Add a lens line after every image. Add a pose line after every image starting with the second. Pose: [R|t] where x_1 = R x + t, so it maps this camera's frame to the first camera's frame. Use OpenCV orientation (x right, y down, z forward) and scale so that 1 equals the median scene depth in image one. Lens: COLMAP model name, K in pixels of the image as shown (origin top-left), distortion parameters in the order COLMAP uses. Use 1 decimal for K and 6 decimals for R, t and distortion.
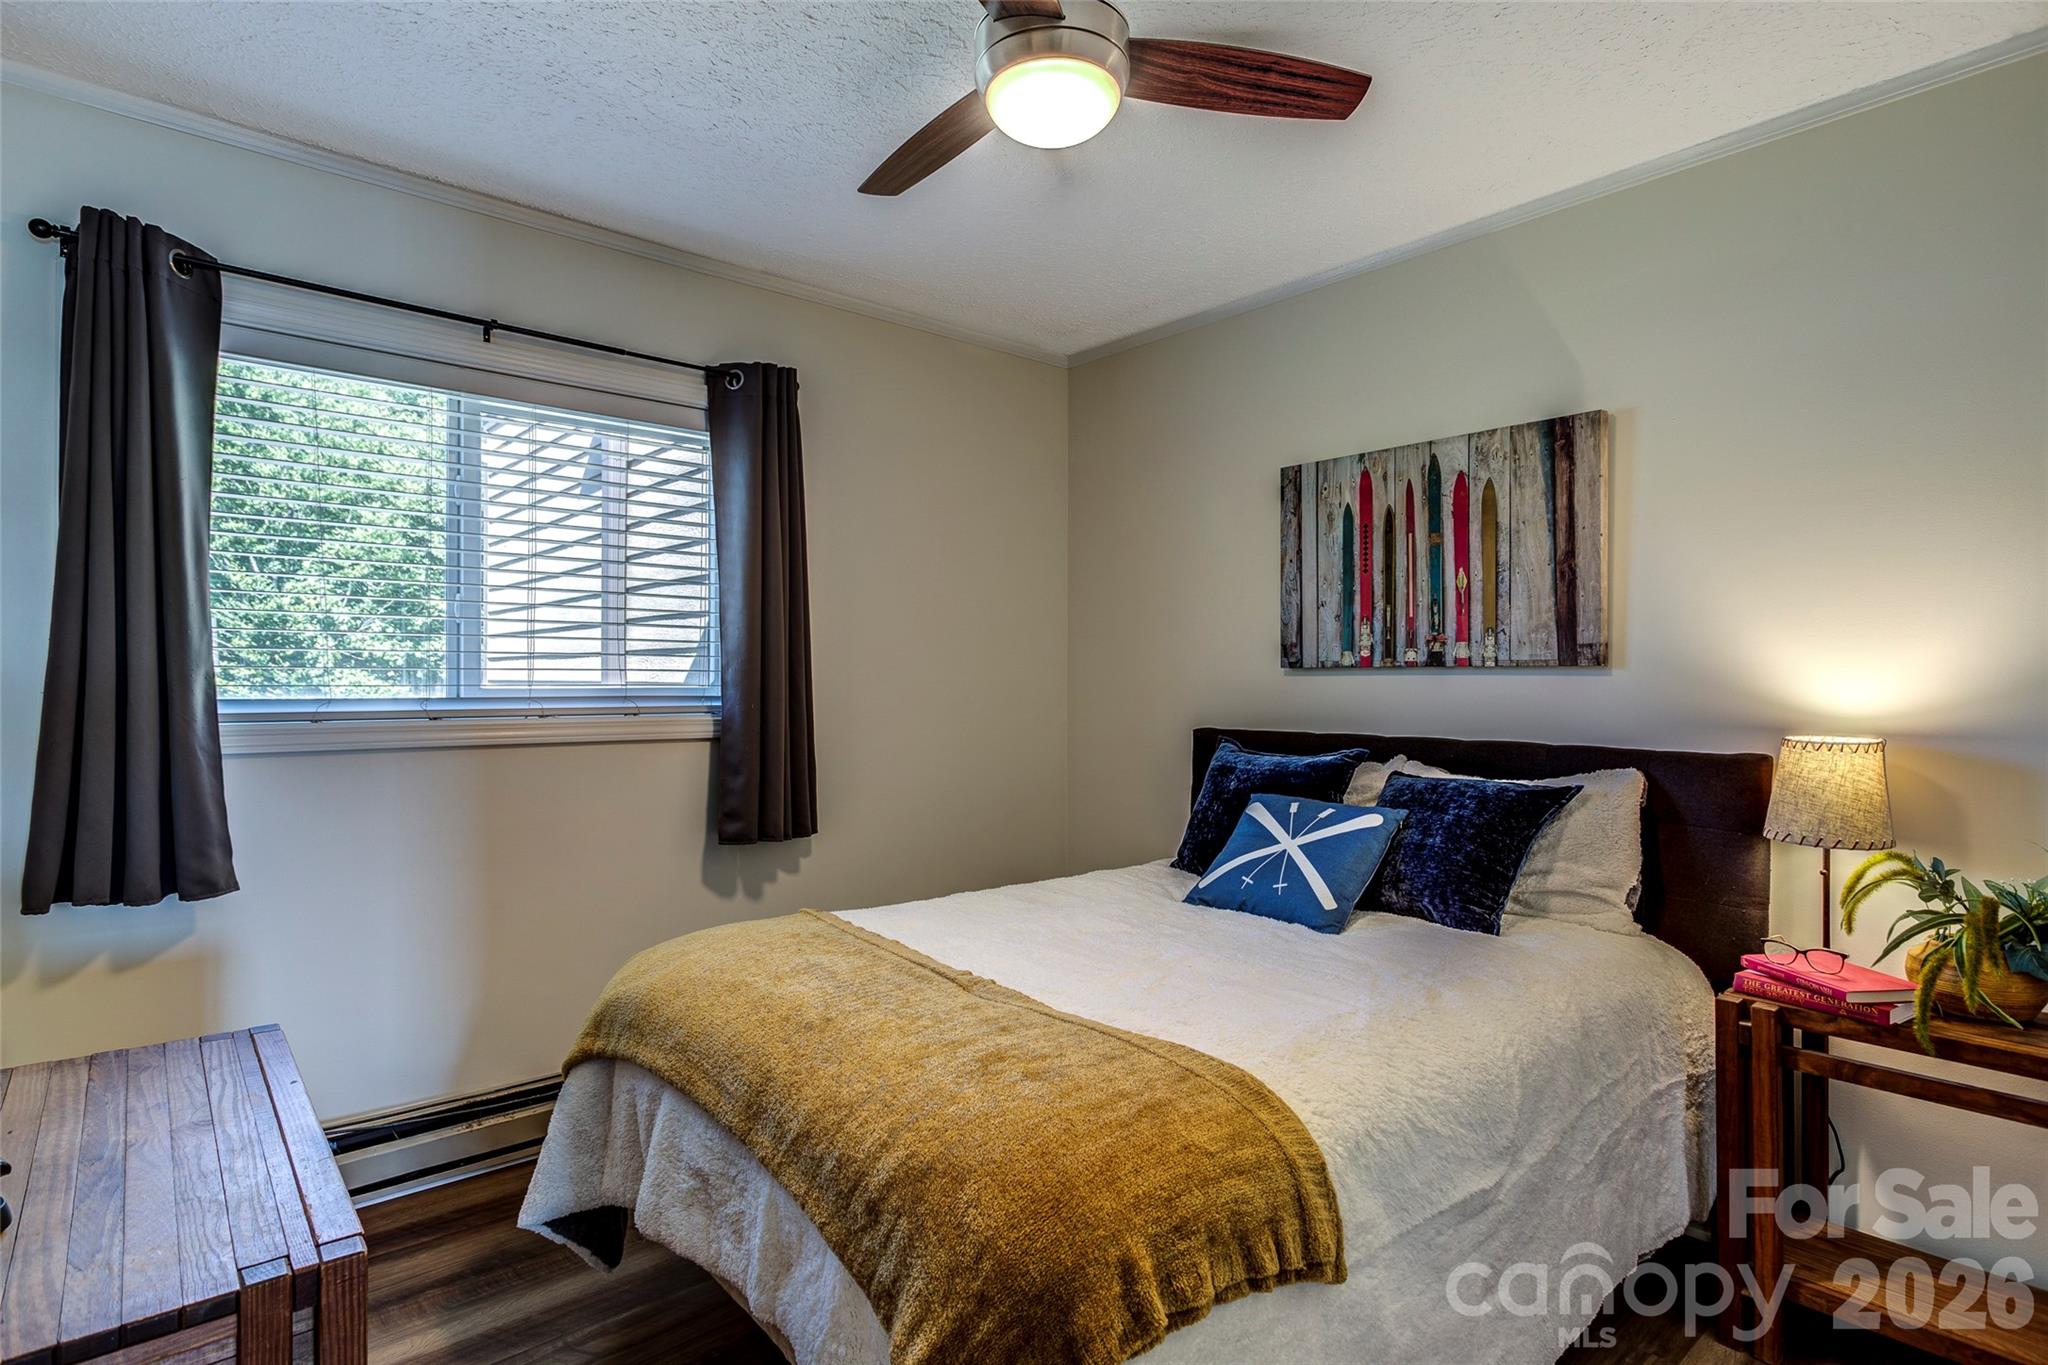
lens RADIAL K [[1047.0, 0, 1060.3], [0, 1047.0, 679.3], [0, 0, 1]] dist [-0.001454, 0.004079]
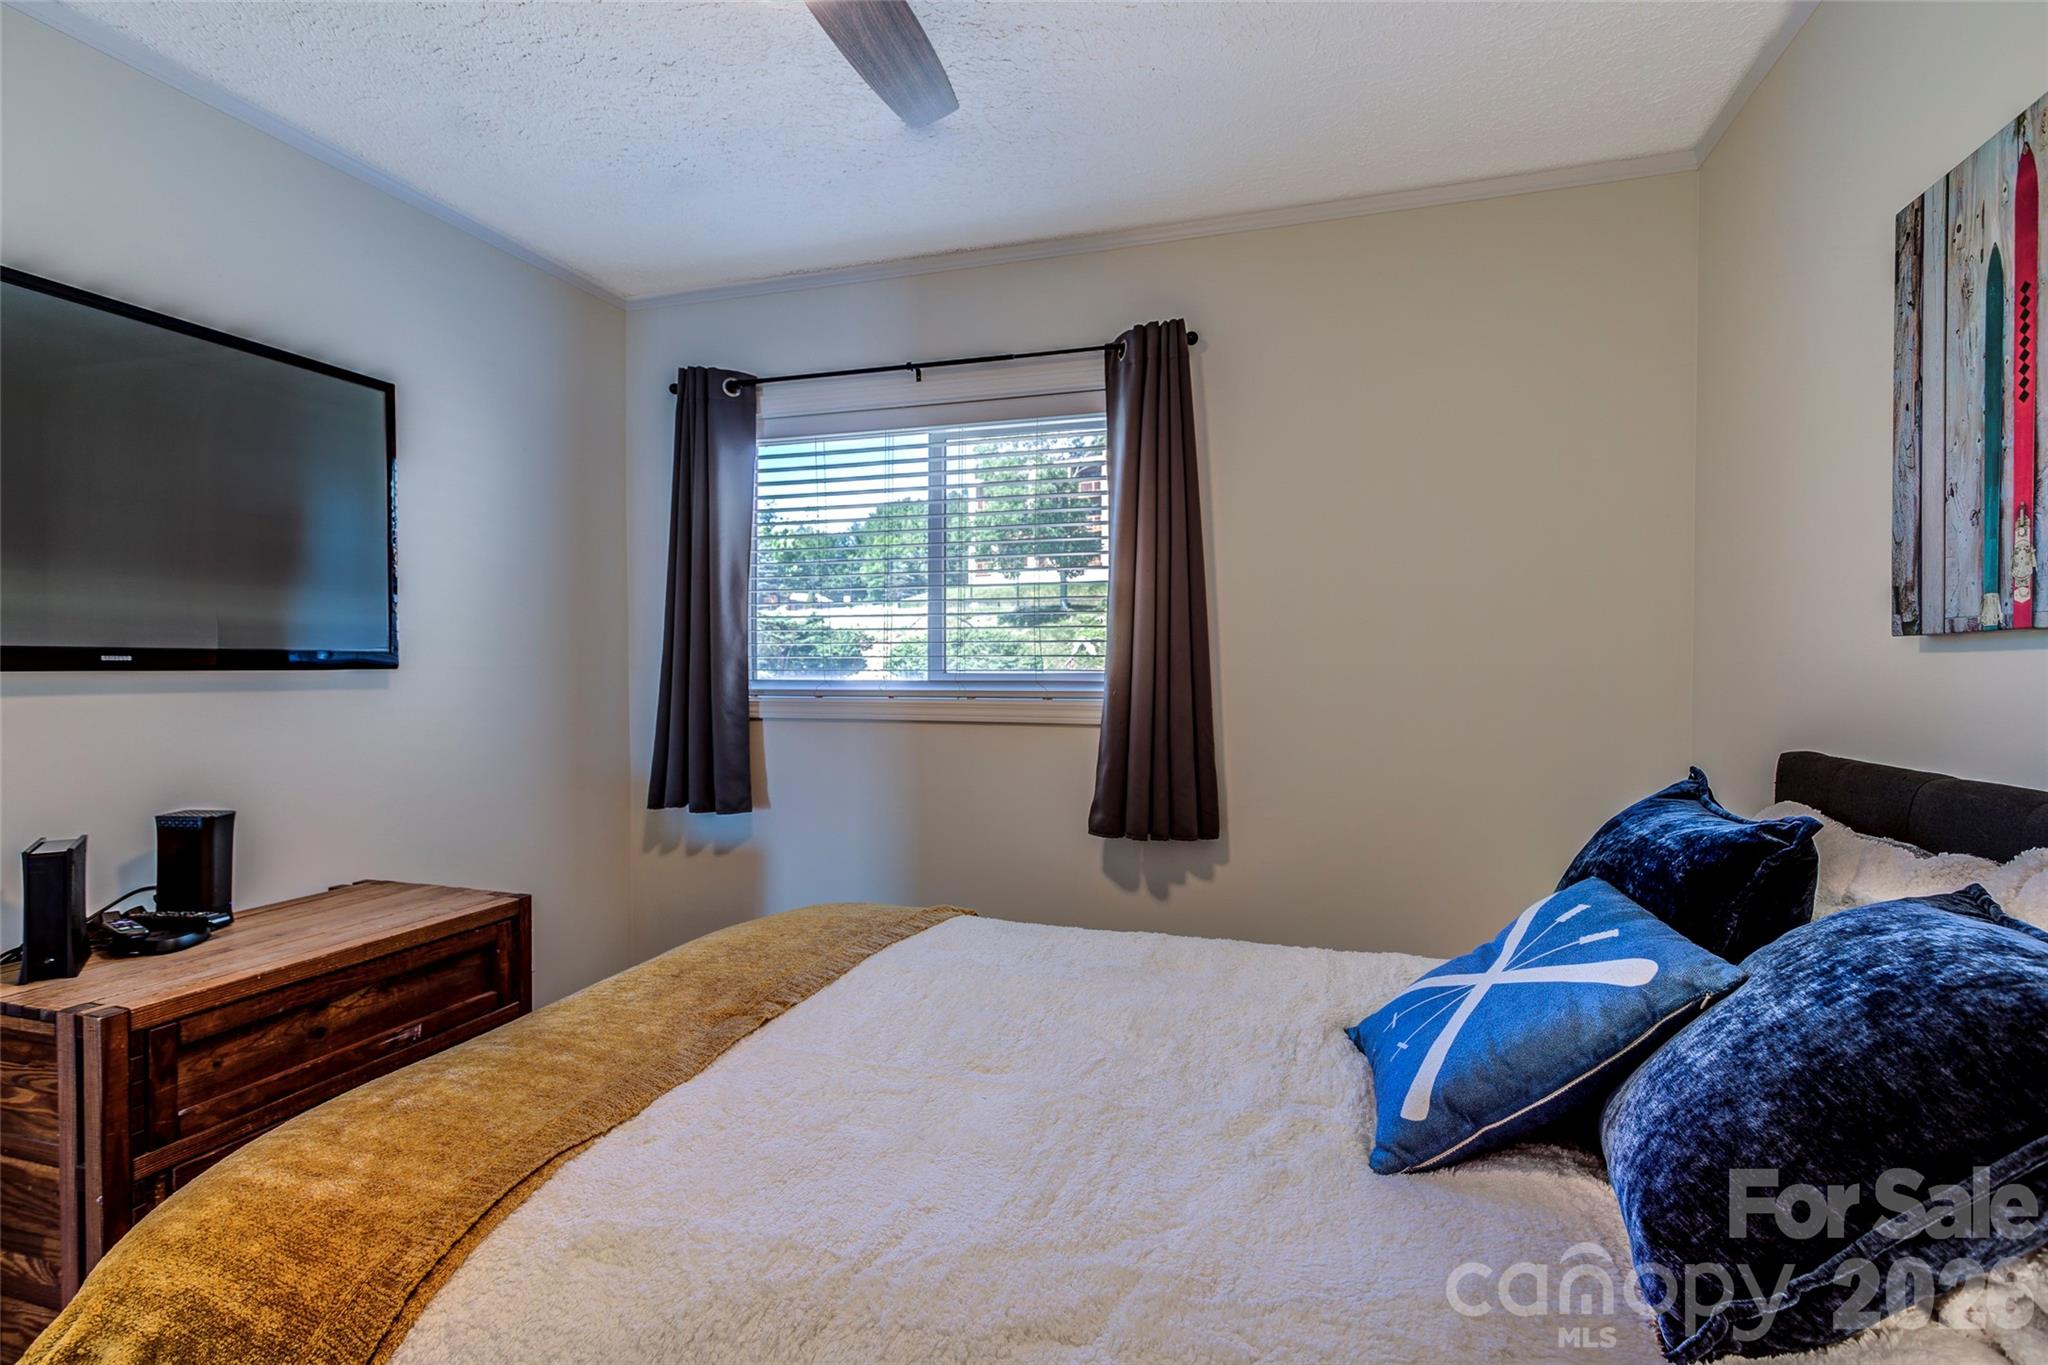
lens RADIAL K [[1018.2, 0, 1039.4], [0, 1018.2, 676.9], [0, 0, 1]] dist [0.002885, 0.005003]
pose [[0.503049, 0.006416, -0.864234, 0.454768], [0.003399, 0.999950, 0.009402, 0.002437], [0.864251, -0.007667, 0.503002, 0.464628]]
